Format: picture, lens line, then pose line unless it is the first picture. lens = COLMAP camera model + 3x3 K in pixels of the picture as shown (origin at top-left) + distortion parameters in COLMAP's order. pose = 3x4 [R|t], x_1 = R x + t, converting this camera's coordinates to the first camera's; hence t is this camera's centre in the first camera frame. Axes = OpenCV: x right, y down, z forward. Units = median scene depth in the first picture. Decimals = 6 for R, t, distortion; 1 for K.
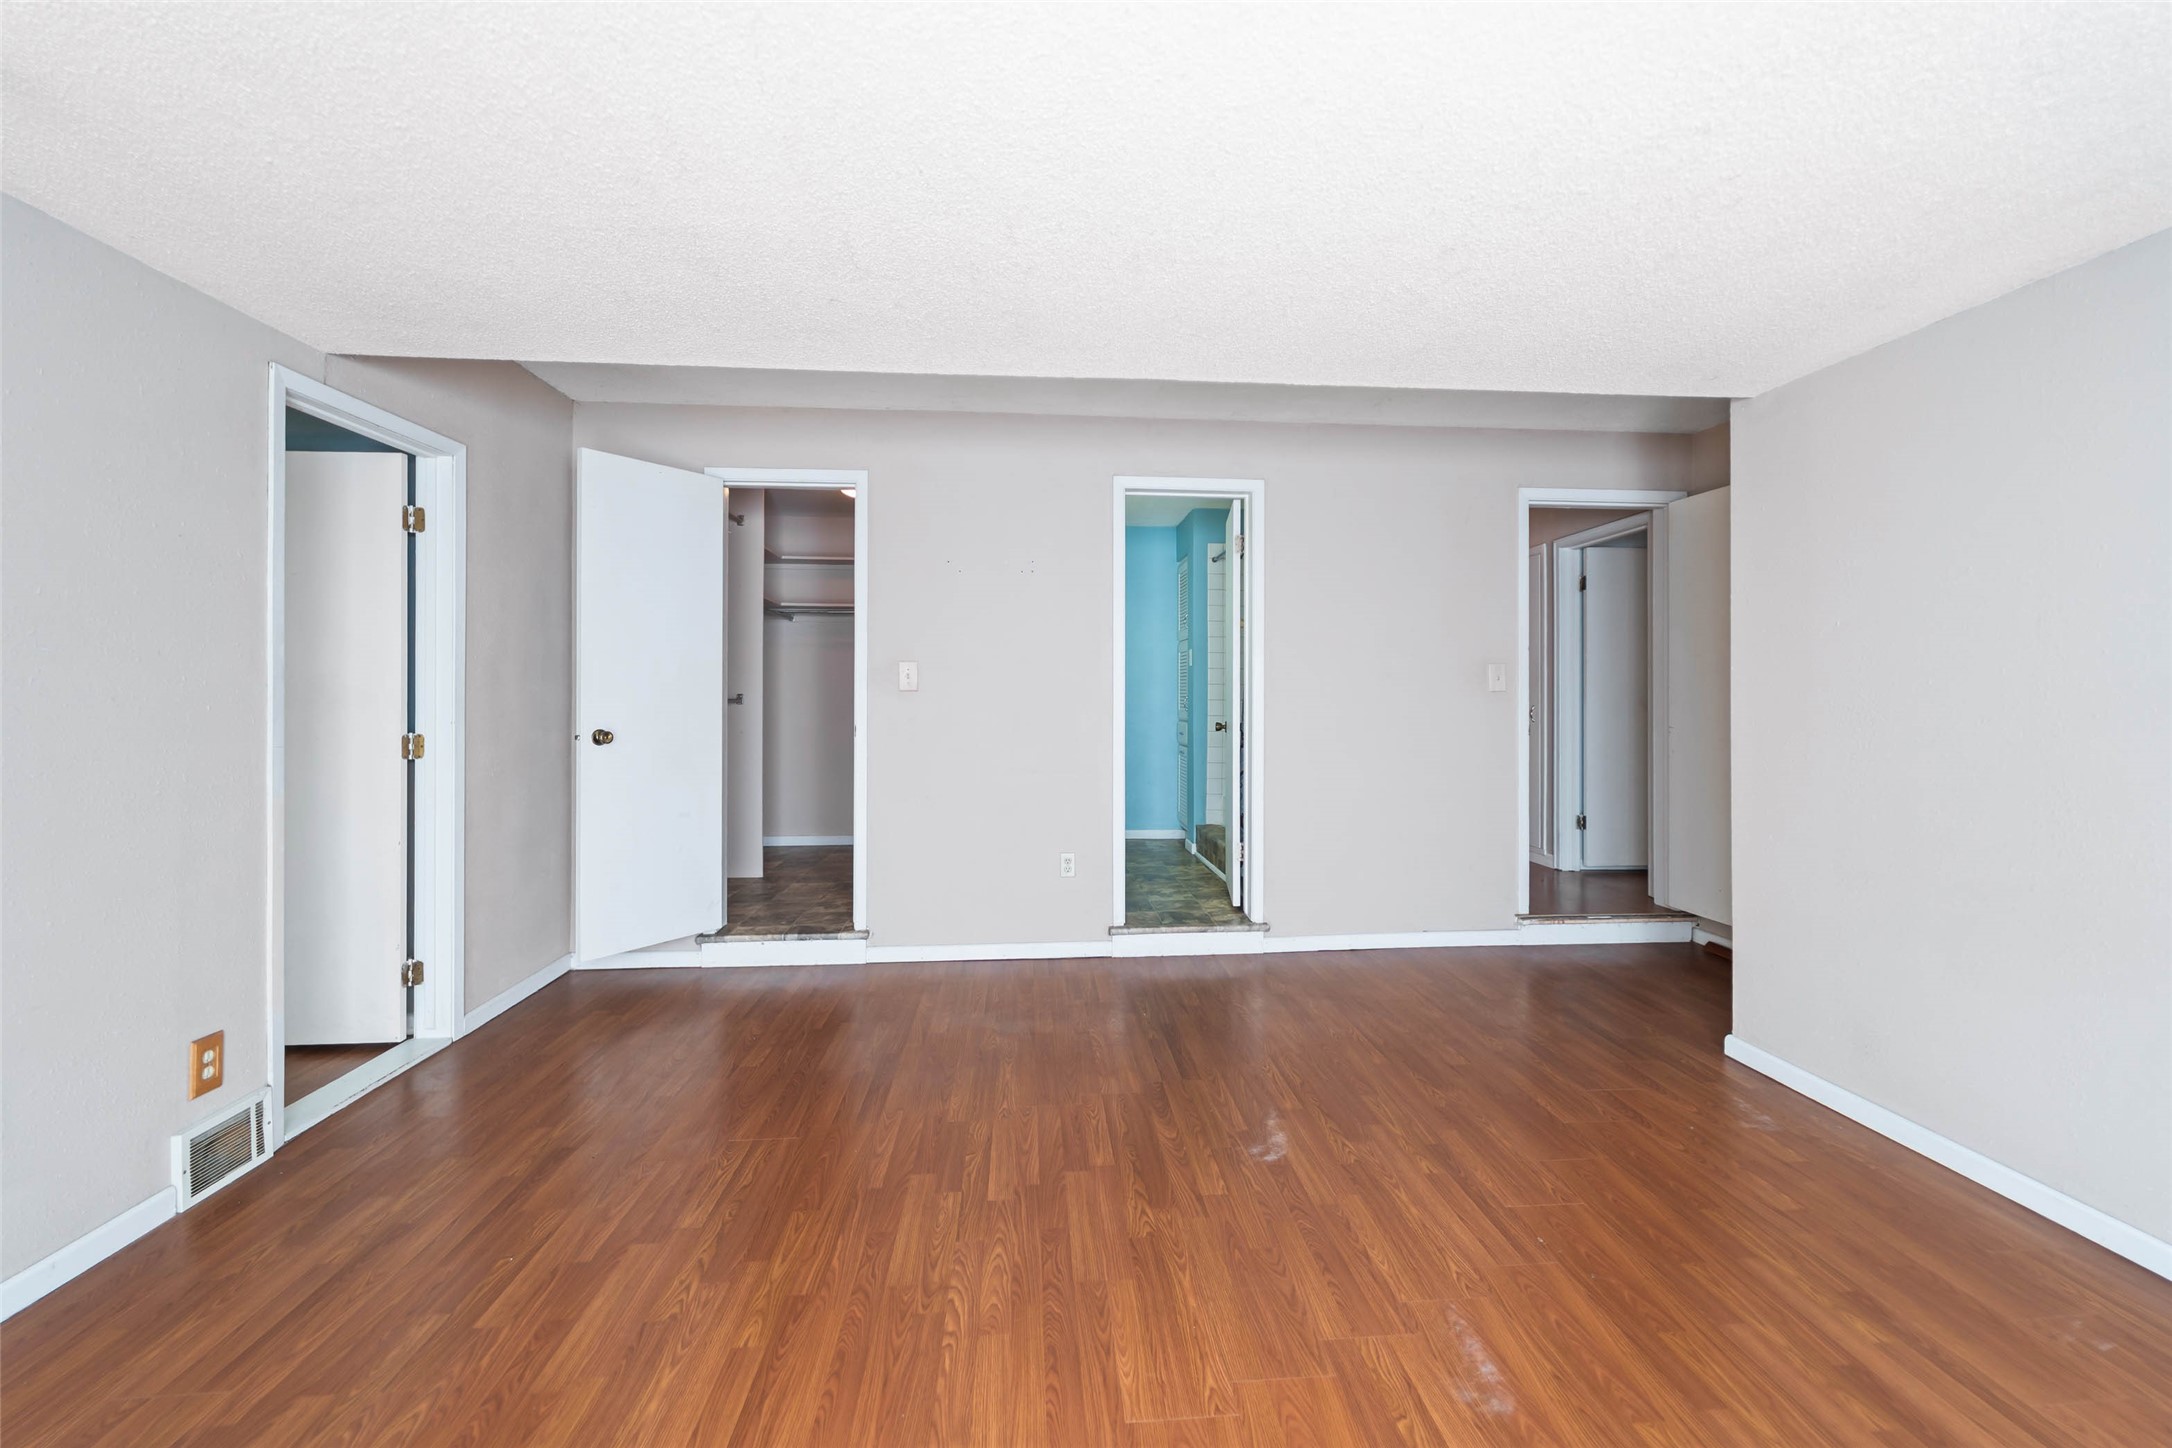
lens RADIAL K [[881.3, 0, 1101.6], [0, 881.3, 692.6], [0, 0, 1]] dist [0.001520, -0.000064]
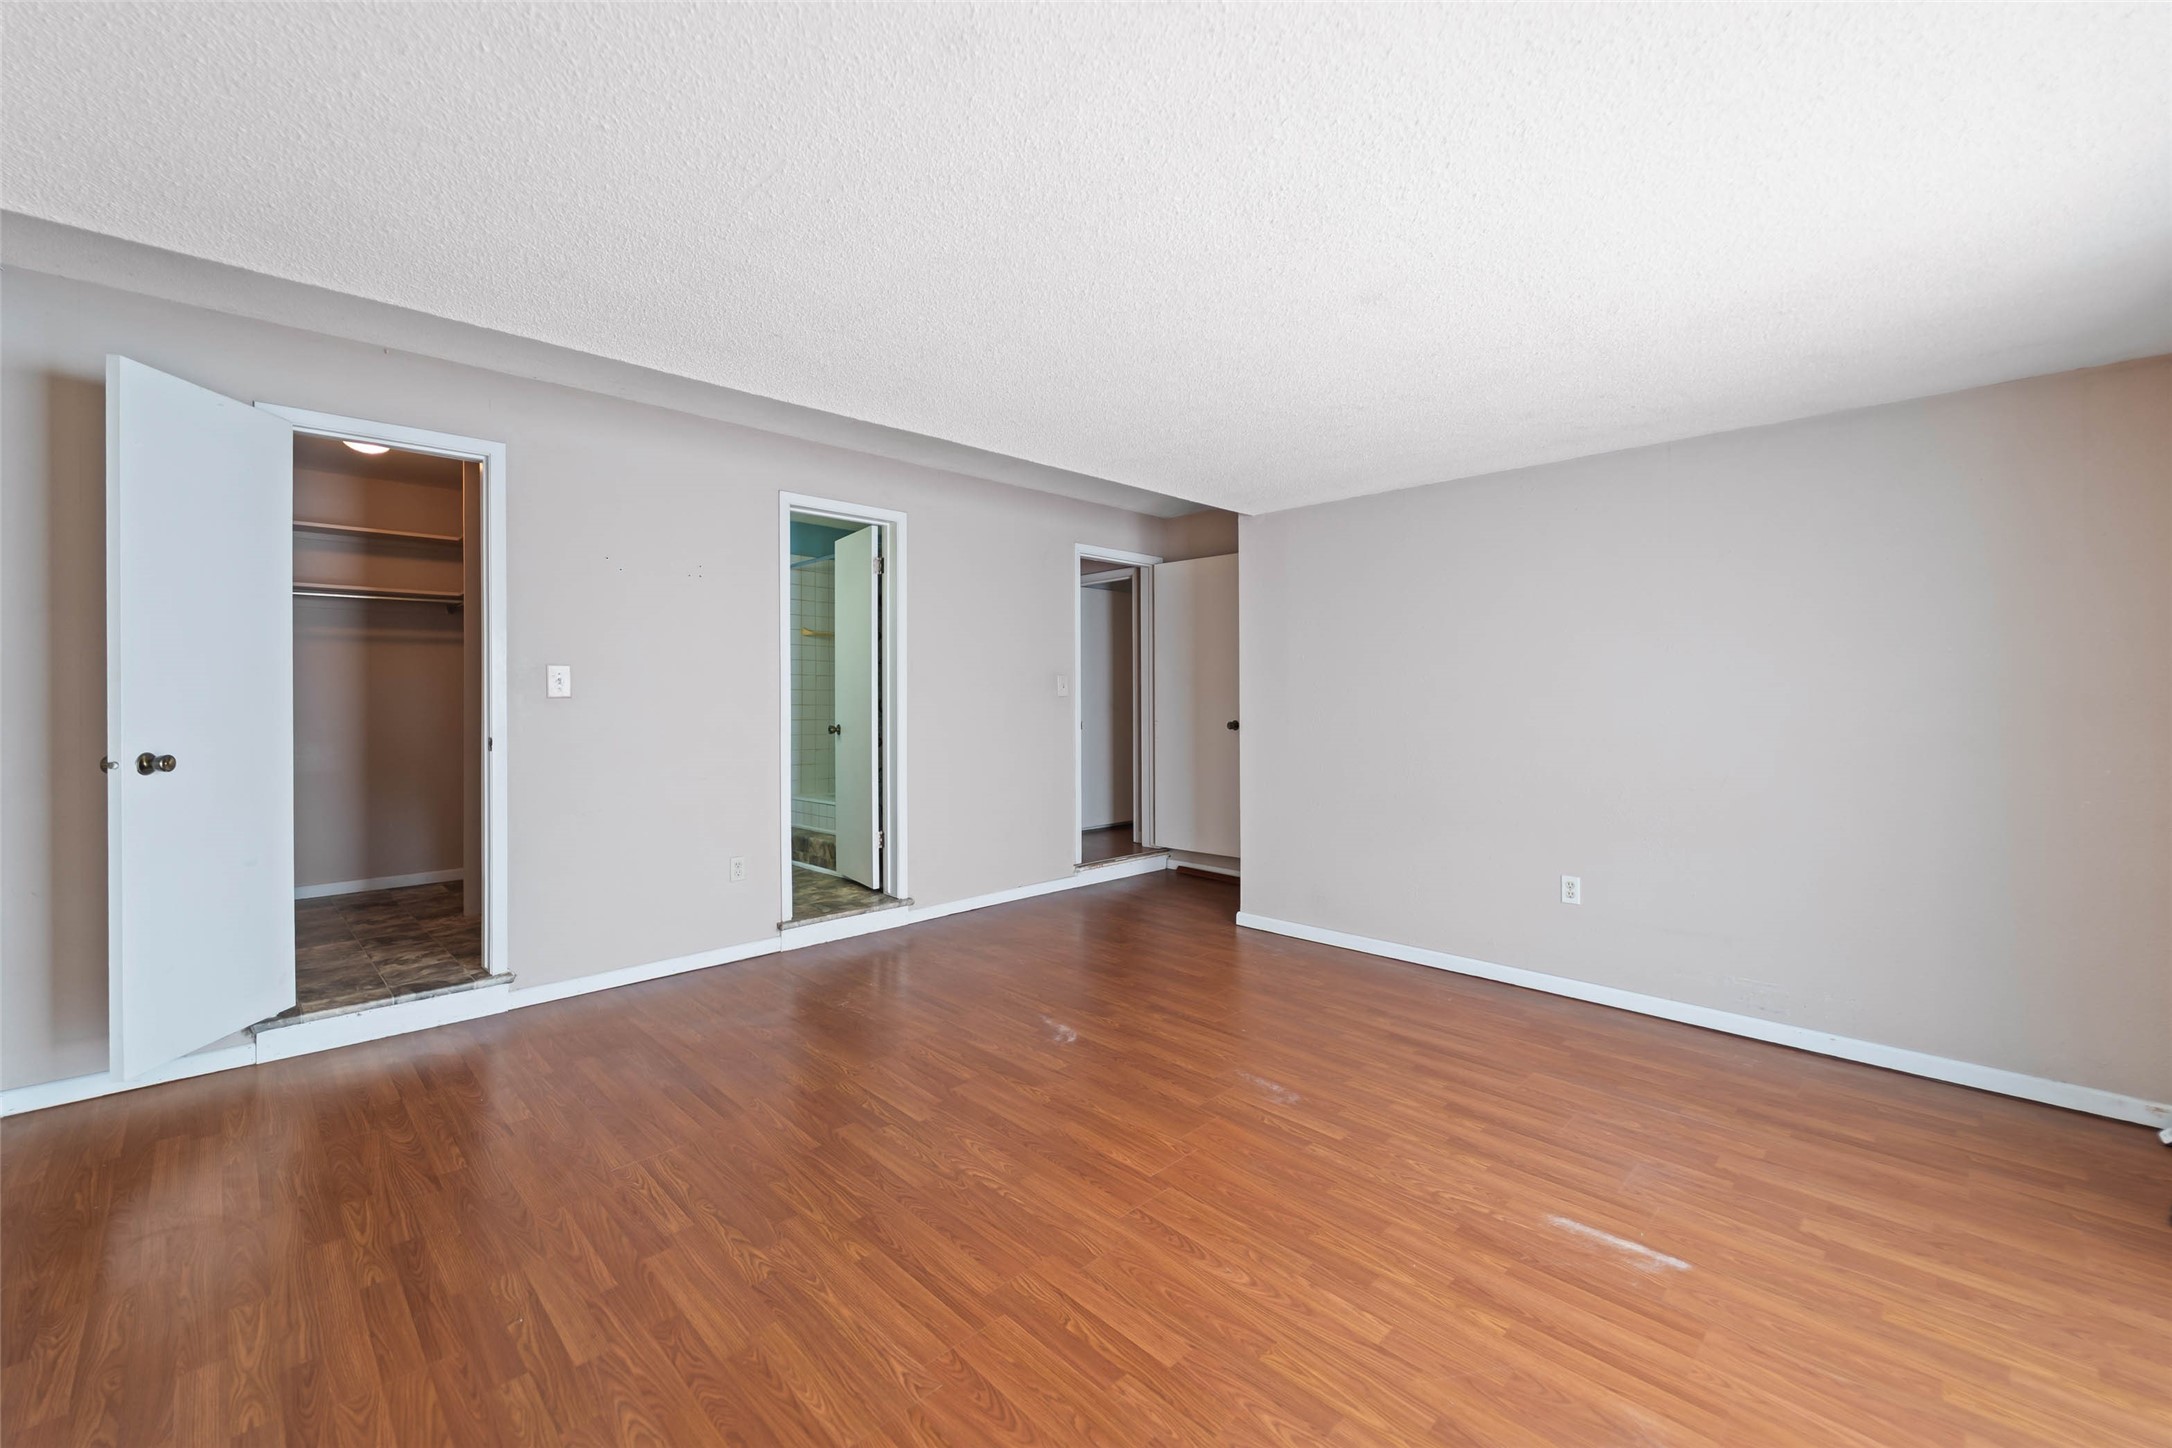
lens RADIAL K [[881.3, 0, 1101.6], [0, 881.3, 692.6], [0, 0, 1]] dist [0.001520, -0.000064]
pose [[0.763307, 0.000632, 0.646035, -0.597038], [0.001899, 0.999993, -0.003221, -0.004275], [-0.646033, 0.003685, 0.763301, -0.067749]]
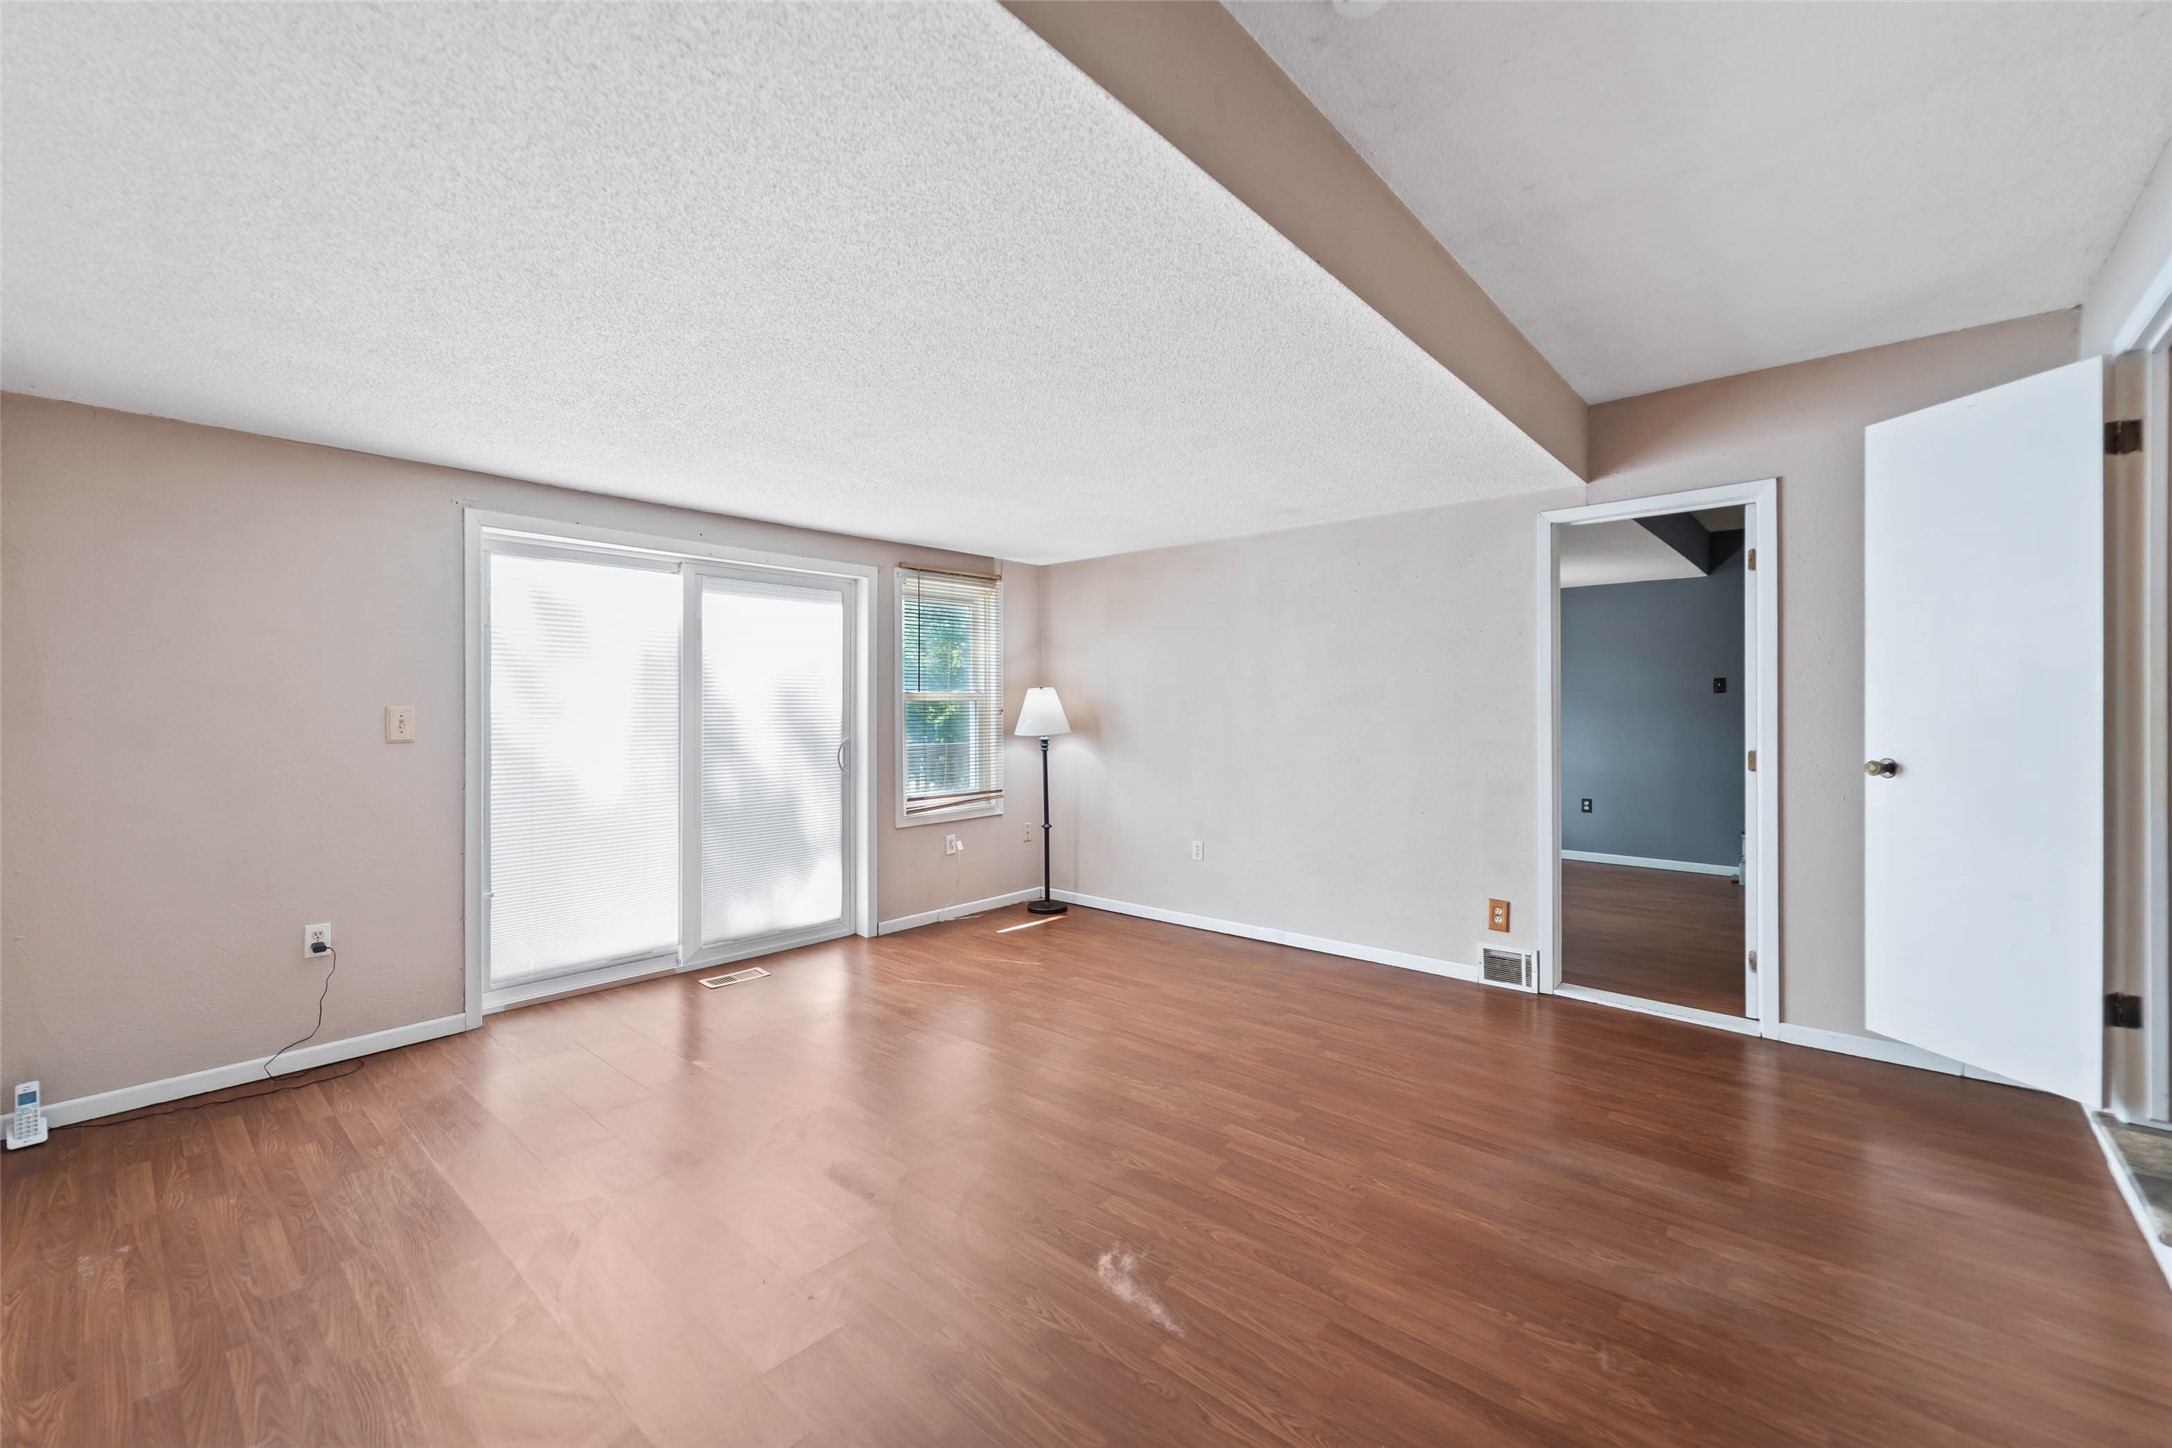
lens RADIAL K [[876.8, 0, 1092.3], [0, 876.8, 712.5], [0, 0, 1]] dist [0.000044, -0.000051]
pose [[-0.727112, 0.003577, -0.686509, 0.715788], [0.003299, 0.999993, 0.001716, -0.005940], [0.686510, -0.001017, -0.727119, 1.470169]]
